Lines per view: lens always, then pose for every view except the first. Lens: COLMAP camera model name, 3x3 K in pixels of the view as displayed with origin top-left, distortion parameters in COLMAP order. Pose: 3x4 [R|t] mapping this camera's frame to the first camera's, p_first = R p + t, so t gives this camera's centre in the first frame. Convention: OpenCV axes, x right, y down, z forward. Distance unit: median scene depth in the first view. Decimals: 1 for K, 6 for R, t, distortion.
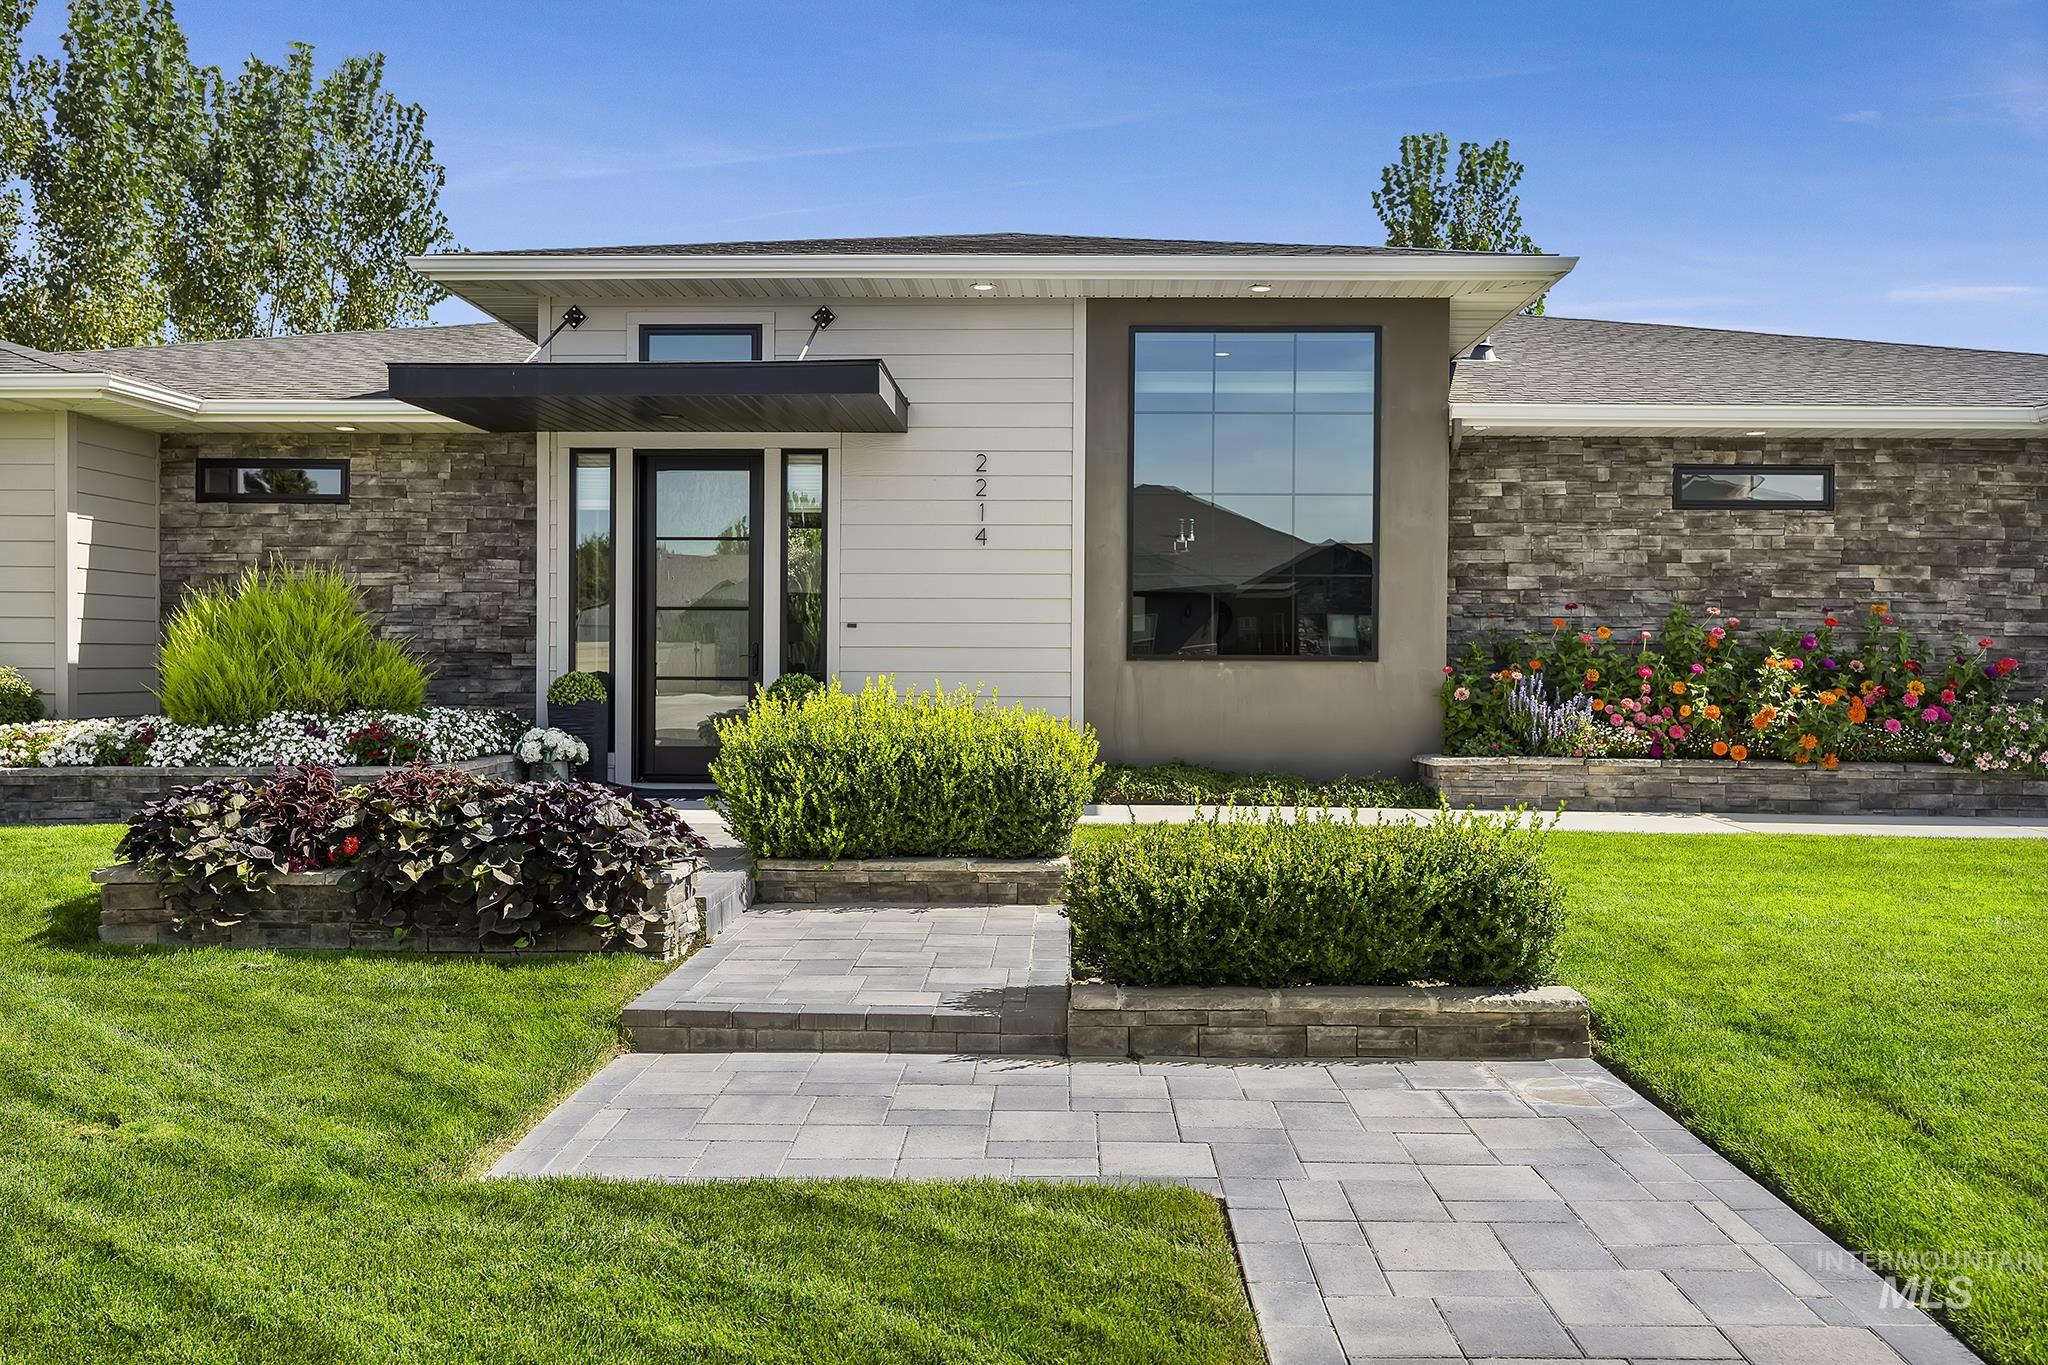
lens RADIAL K [[1716.6, 0, 1028.7], [0, 1716.6, 685.0], [0, 0, 1]] dist [-0.004629, -0.000270]
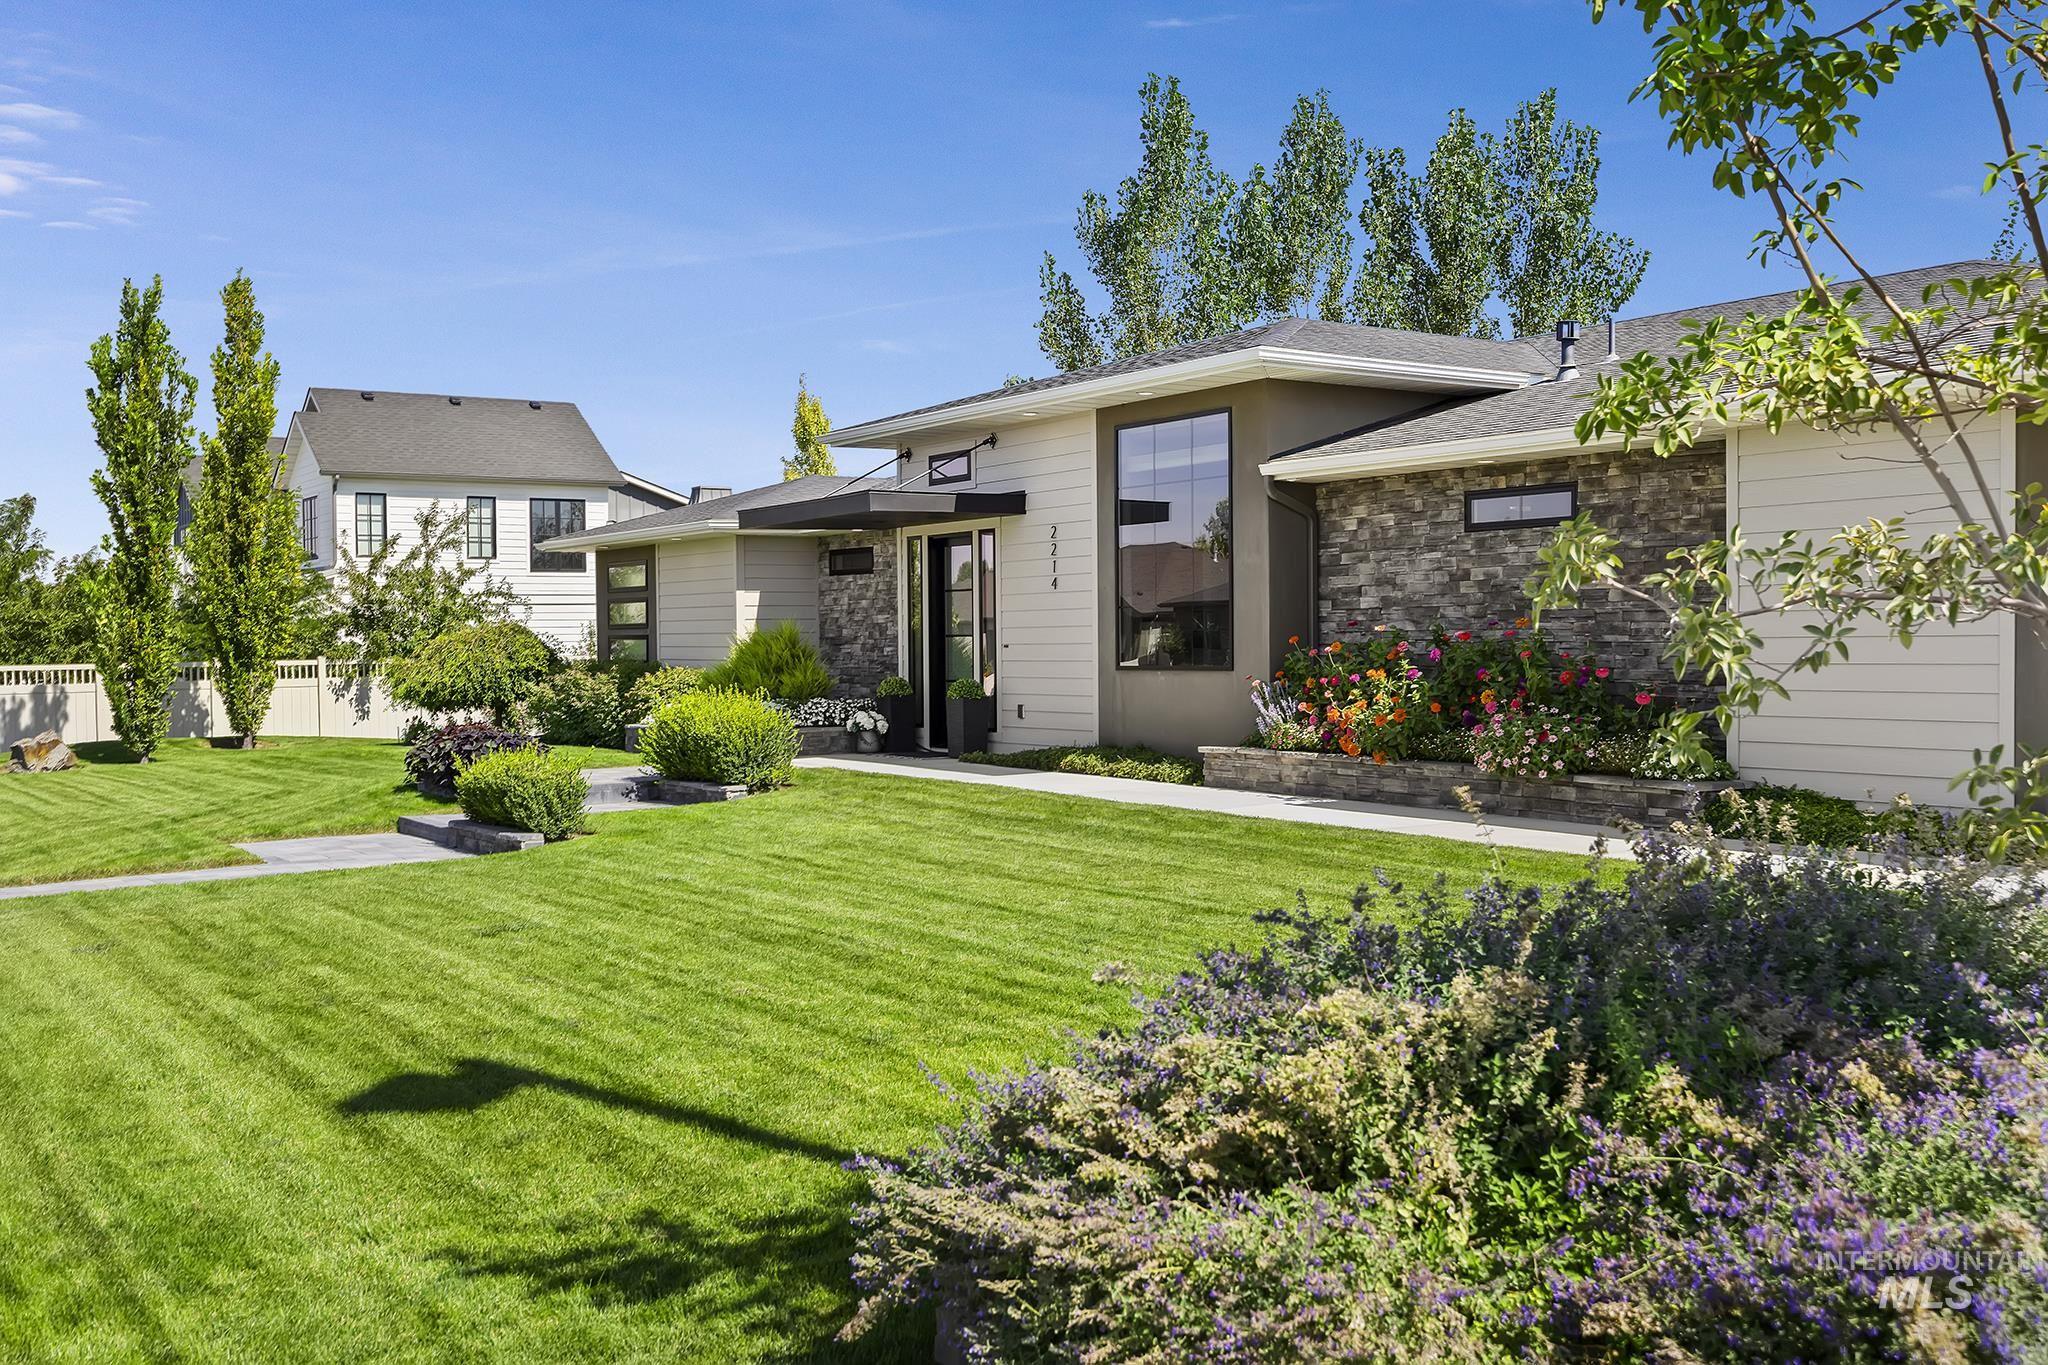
lens RADIAL K [[1964.6, 0, 1022.7], [0, 1964.6, 676.3], [0, 0, 1]] dist [-0.003300, 0.000000]
pose [[0.573713, 0.002359, -0.819053, 1.251897], [0.000940, 0.999993, 0.003538, -0.014286], [0.819056, -0.002799, 0.573707, 0.038153]]
